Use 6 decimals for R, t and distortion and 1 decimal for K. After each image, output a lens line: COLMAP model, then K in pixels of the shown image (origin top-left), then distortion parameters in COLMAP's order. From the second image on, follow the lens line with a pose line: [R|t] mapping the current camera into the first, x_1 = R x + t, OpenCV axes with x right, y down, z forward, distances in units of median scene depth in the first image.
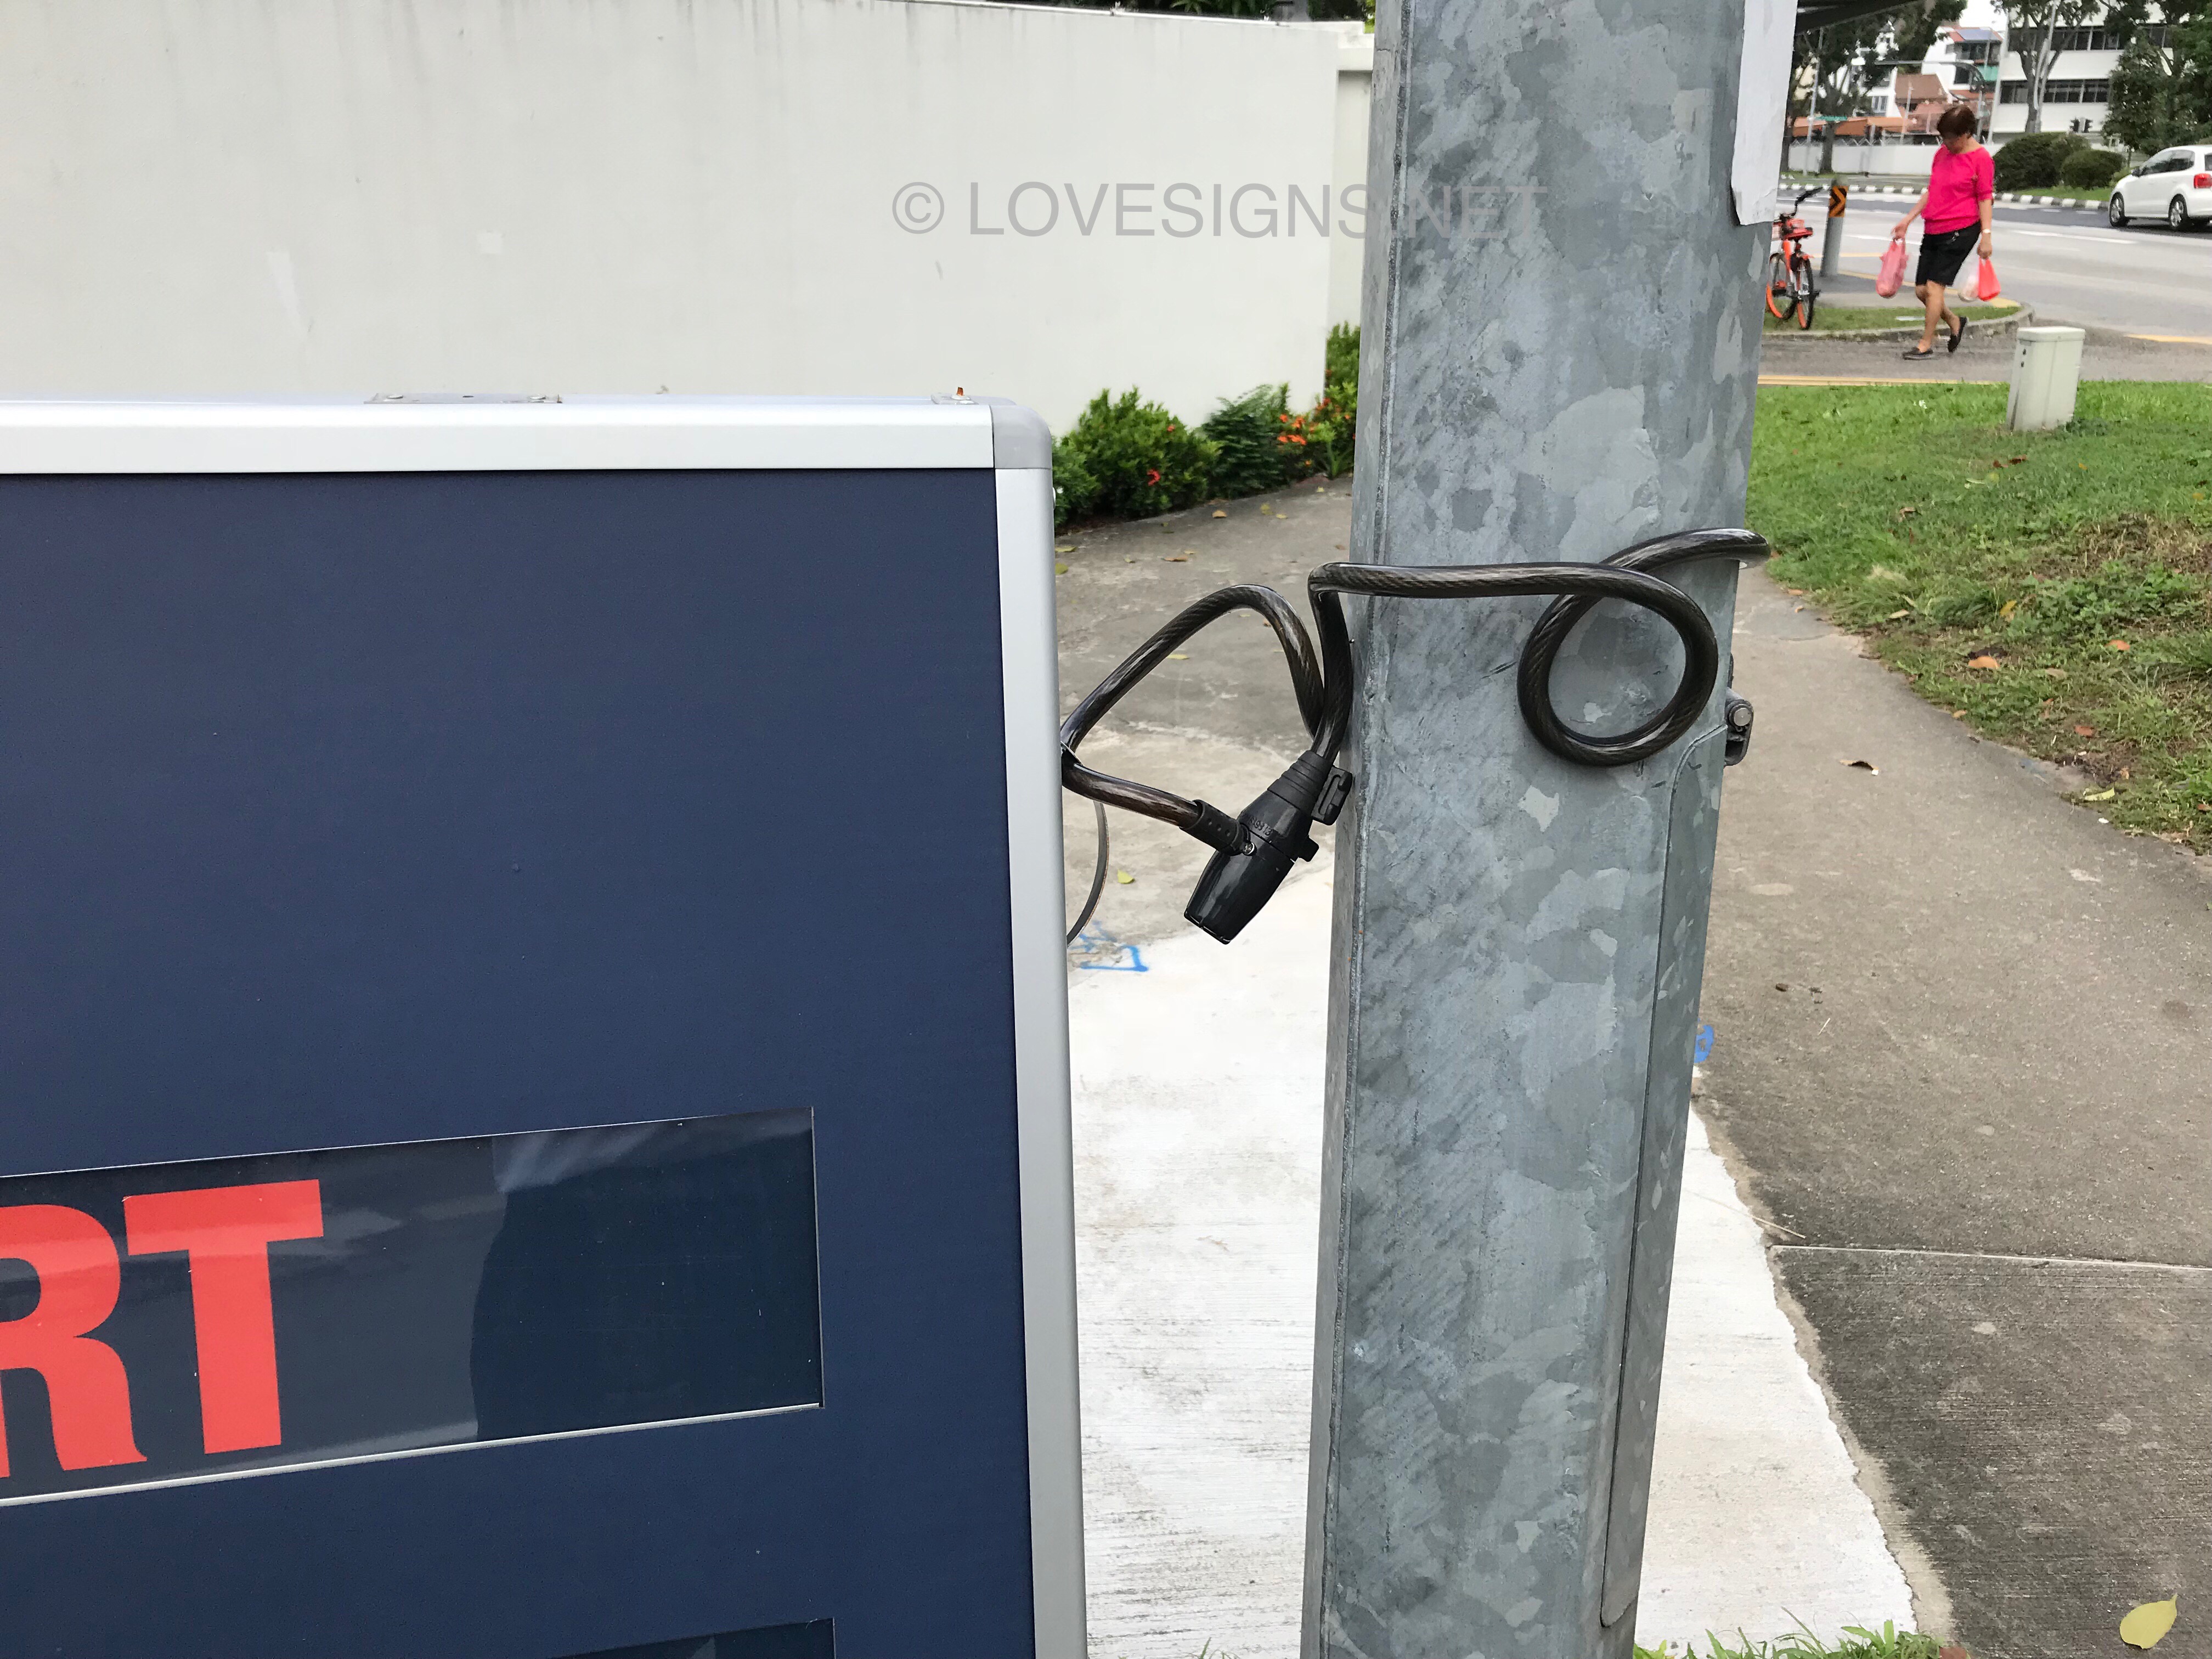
lens RADIAL K [[1794.8, 0, 1113.6], [0, 1794.8, 835.1], [0, 0, 1]] dist [-0.001393, 0.059327]
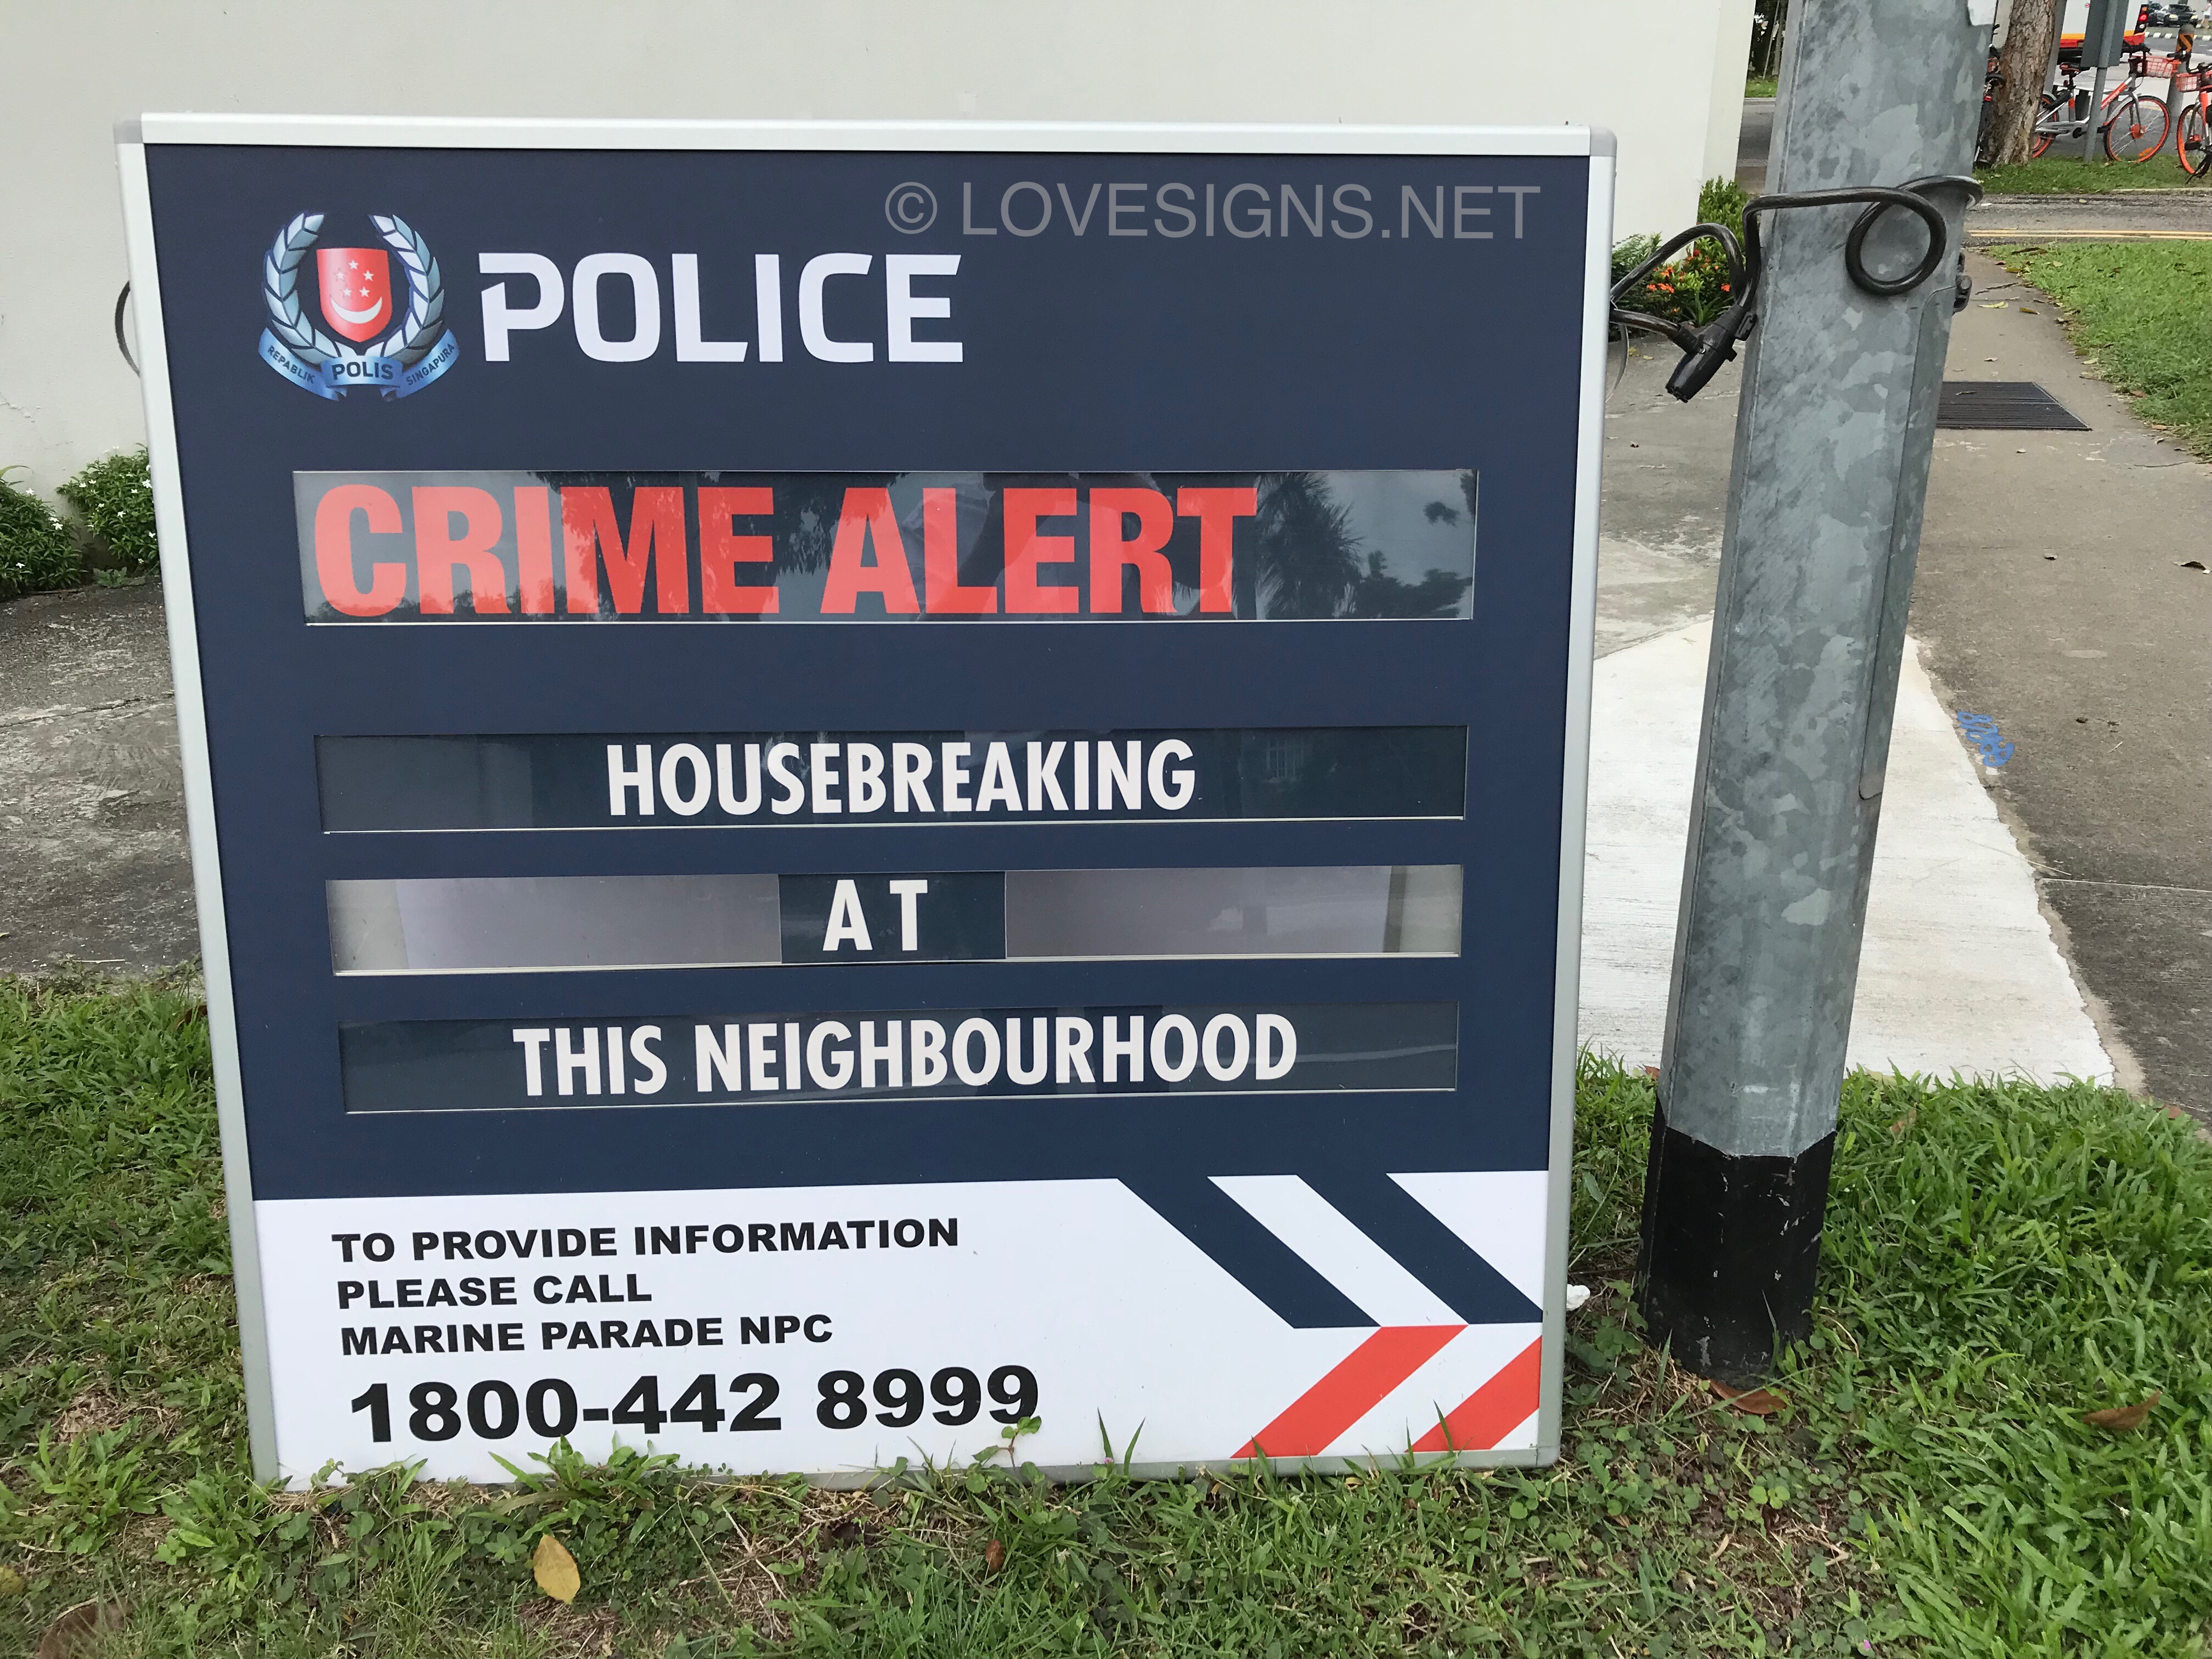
lens RADIAL K [[1794.8, 0, 1113.6], [0, 1794.8, 835.1], [0, 0, 1]] dist [-0.001393, 0.059327]
pose [[0.984144, 0.051457, -0.169743, -0.202819], [-0.041188, 0.997133, 0.063473, 0.443128], [0.172523, -0.055476, 0.983442, -1.133655]]
